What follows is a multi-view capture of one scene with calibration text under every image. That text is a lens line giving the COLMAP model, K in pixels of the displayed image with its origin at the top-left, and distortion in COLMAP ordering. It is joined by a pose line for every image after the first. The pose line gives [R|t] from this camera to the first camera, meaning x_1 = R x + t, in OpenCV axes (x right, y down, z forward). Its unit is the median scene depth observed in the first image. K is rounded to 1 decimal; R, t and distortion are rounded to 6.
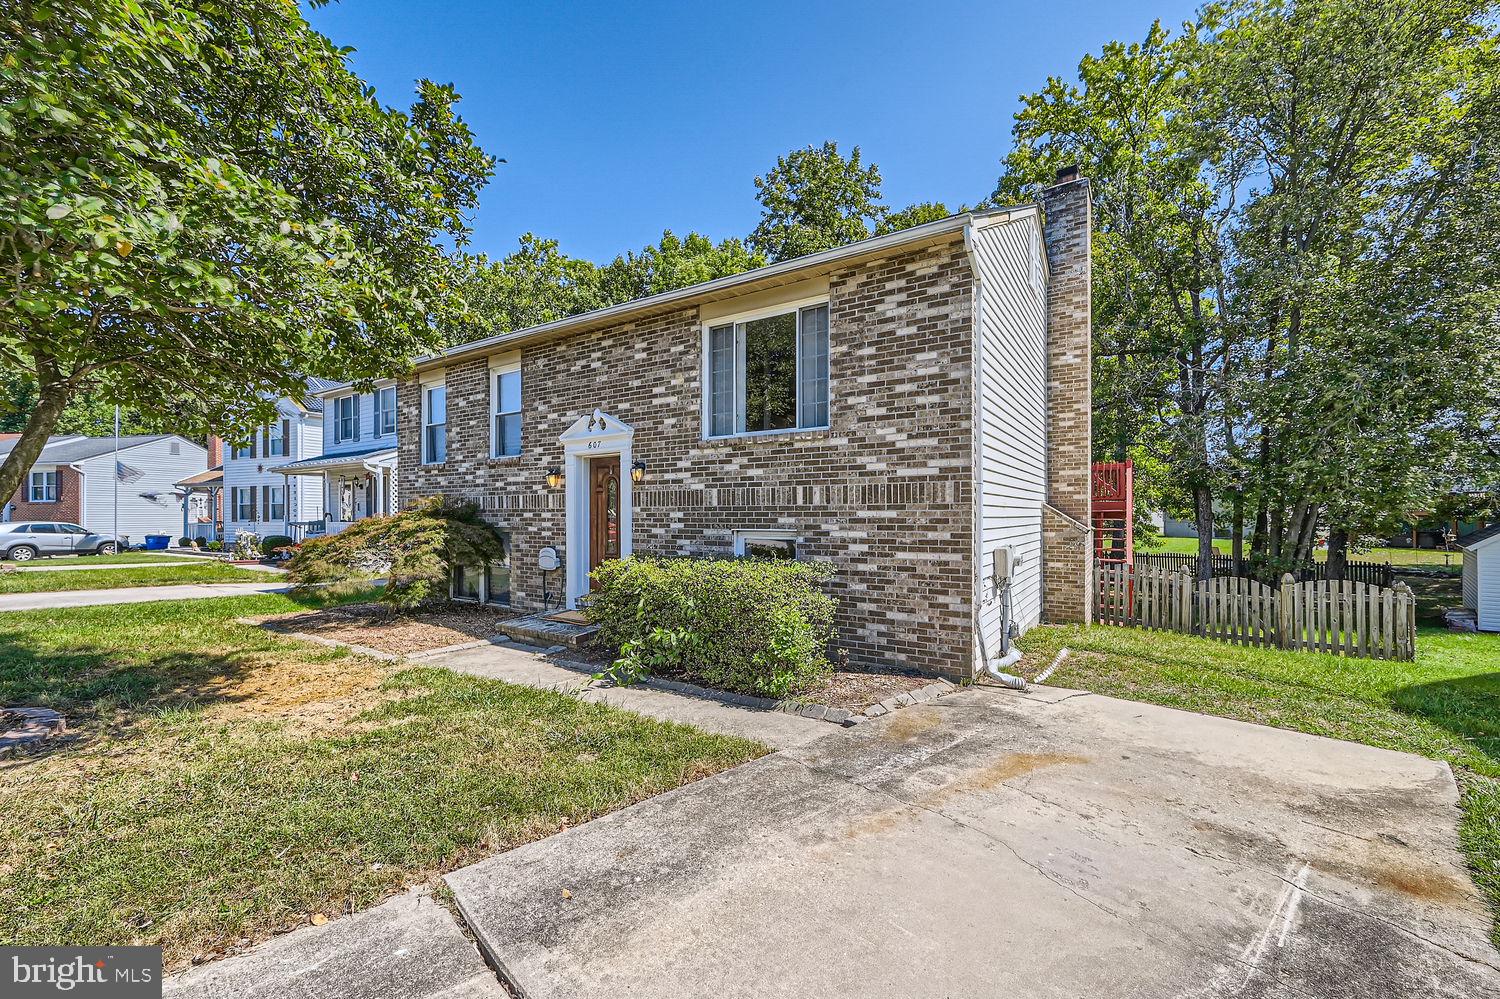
lens RADIAL K [[594.8, 0, 749.2], [0, 594.8, 505.1], [0, 0, 1]] dist [-0.001168, -0.000116]
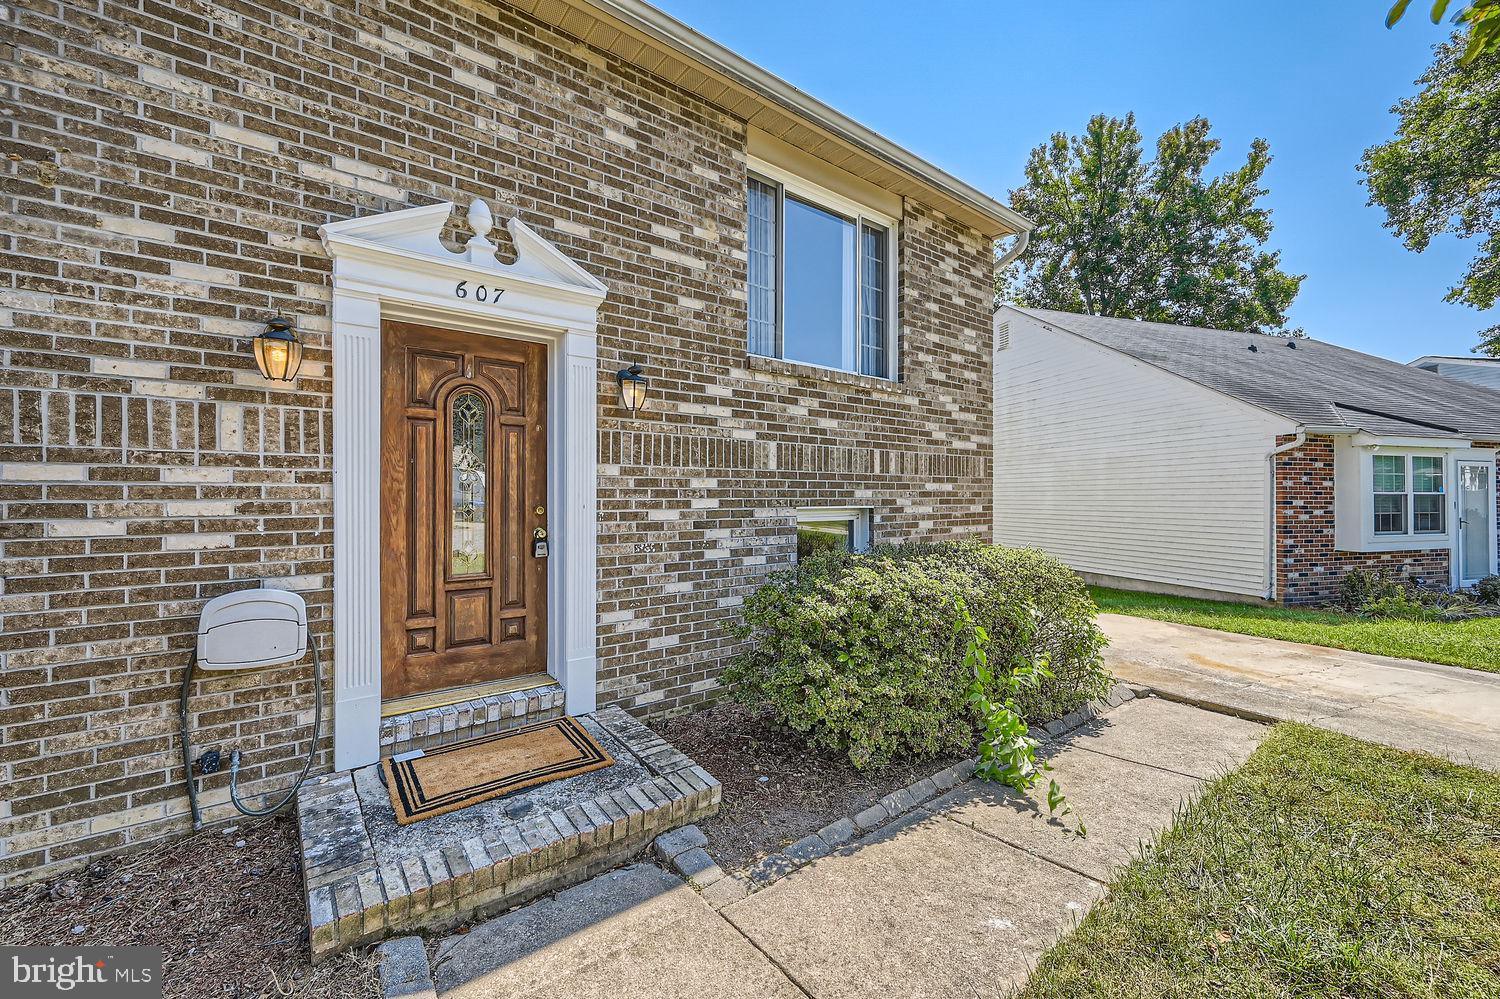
lens RADIAL K [[594.8, 0, 749.2], [0, 594.8, 505.1], [0, 0, 1]] dist [-0.001168, -0.000116]
pose [[0.338470, 0.004394, 0.940967, -0.637892], [0.001839, 0.999984, -0.005331, 0.040369], [-0.940975, 0.003534, 0.338457, 0.818596]]
